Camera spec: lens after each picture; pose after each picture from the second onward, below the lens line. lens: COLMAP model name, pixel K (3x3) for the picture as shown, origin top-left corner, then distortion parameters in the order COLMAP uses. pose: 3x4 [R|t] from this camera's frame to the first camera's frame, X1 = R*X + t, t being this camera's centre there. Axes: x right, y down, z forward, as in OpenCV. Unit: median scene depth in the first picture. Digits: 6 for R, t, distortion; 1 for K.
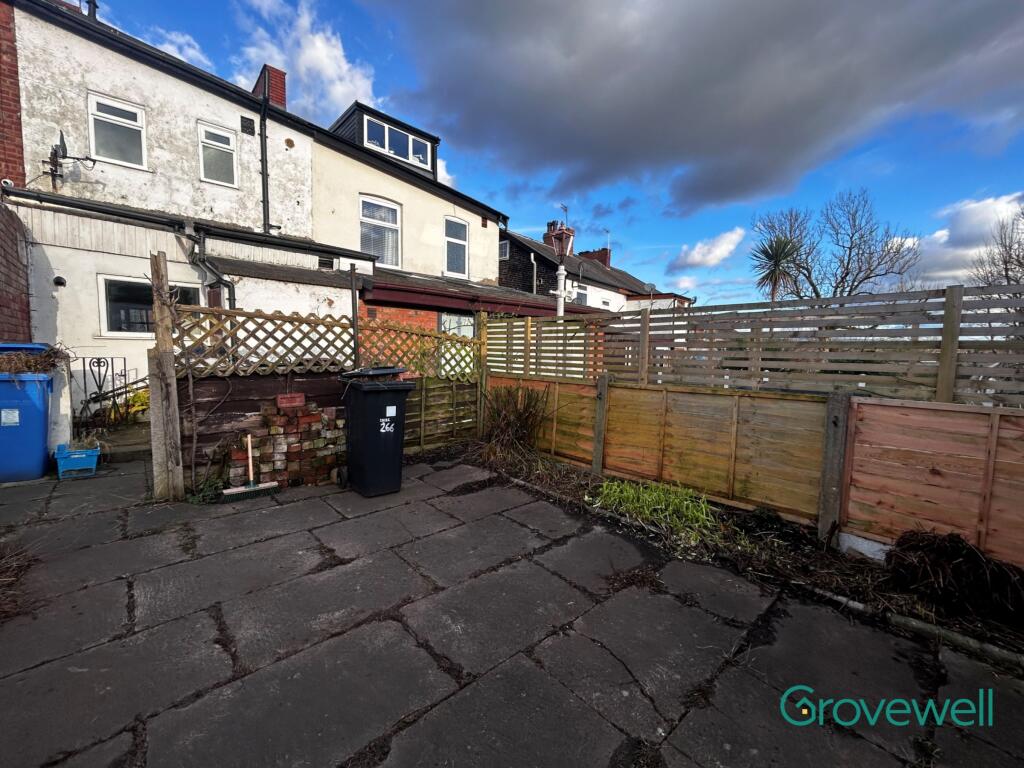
lens RADIAL K [[419.0, 0, 512.0], [0, 419.0, 384.0], [0, 0, 1]] dist [0.000486, 0.000404]
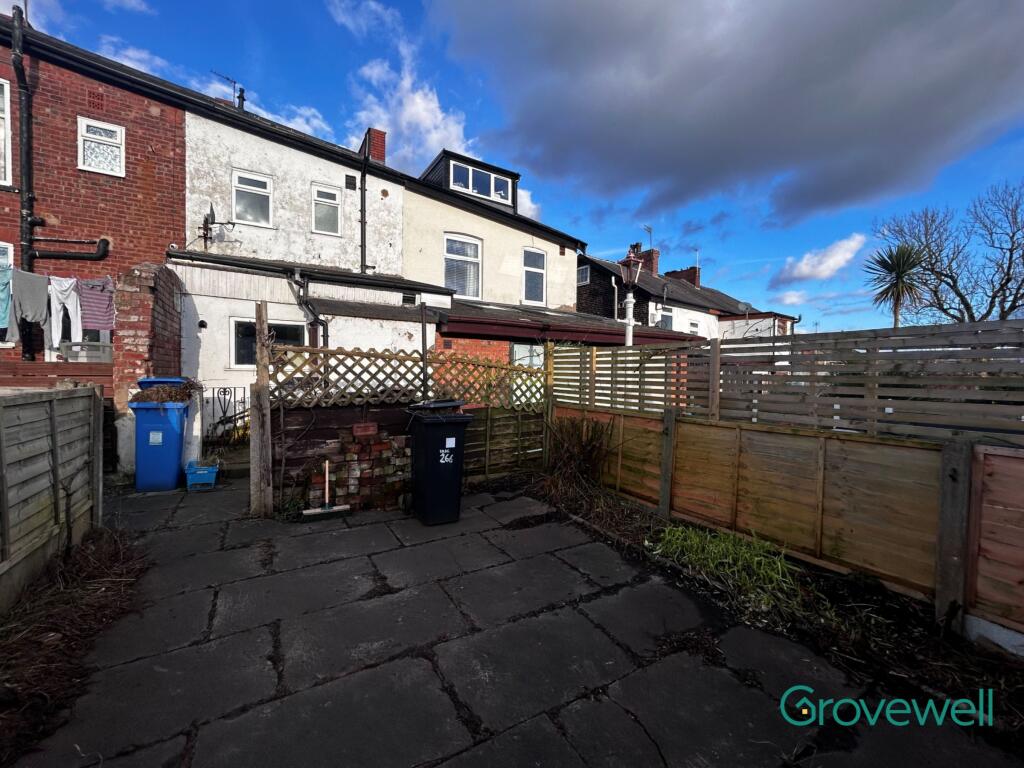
lens RADIAL K [[419.0, 0, 512.0], [0, 419.0, 384.0], [0, 0, 1]] dist [0.000486, 0.000404]
pose [[0.978744, 0.000284, -0.205088, 0.062380], [-0.011179, 0.998586, -0.051969, -0.023516], [0.204783, 0.053157, 0.977363, 0.007725]]
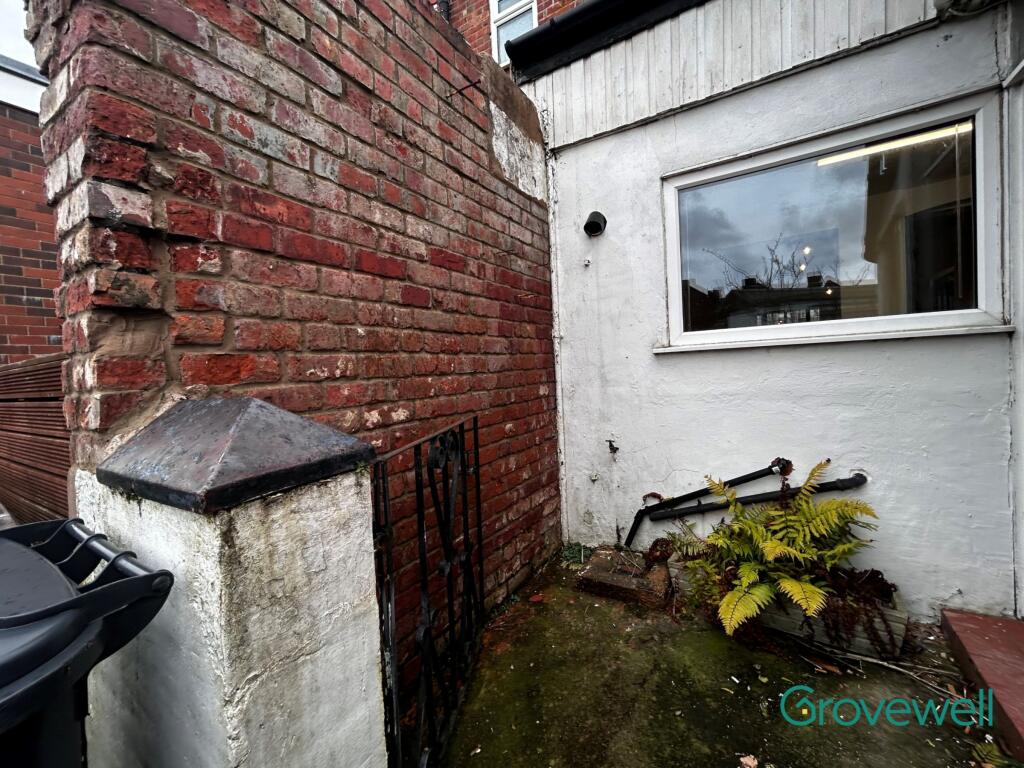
lens RADIAL K [[419.0, 0, 512.0], [0, 419.0, 384.0], [0, 0, 1]] dist [0.000486, 0.000404]
pose [[0.281656, -0.002540, -0.959512, -0.783395], [-0.019829, 0.999768, -0.008467, -0.087958], [0.959311, 0.021411, 0.281540, 0.902078]]
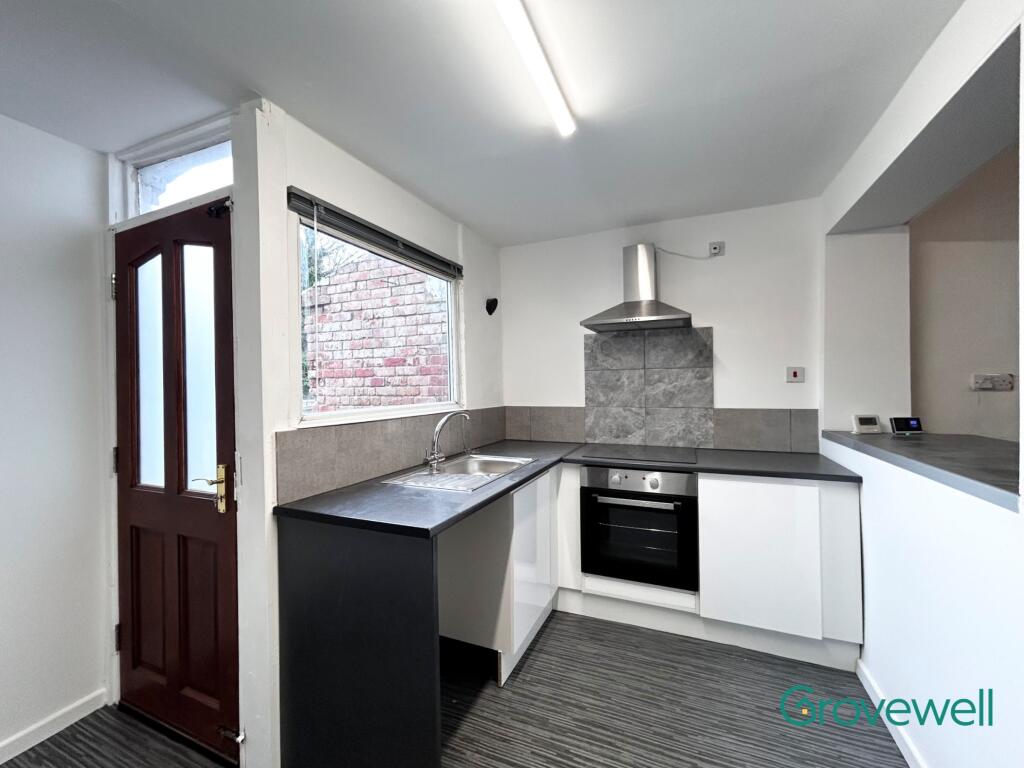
lens RADIAL K [[419.0, 0, 512.0], [0, 419.0, 384.0], [0, 0, 1]] dist [0.000486, 0.000404]
pose [[-0.909613, -0.006432, -0.415407, -1.014311], [-0.035118, 0.997492, 0.061453, -0.206318], [0.413970, 0.070486, -0.907557, 1.701171]]
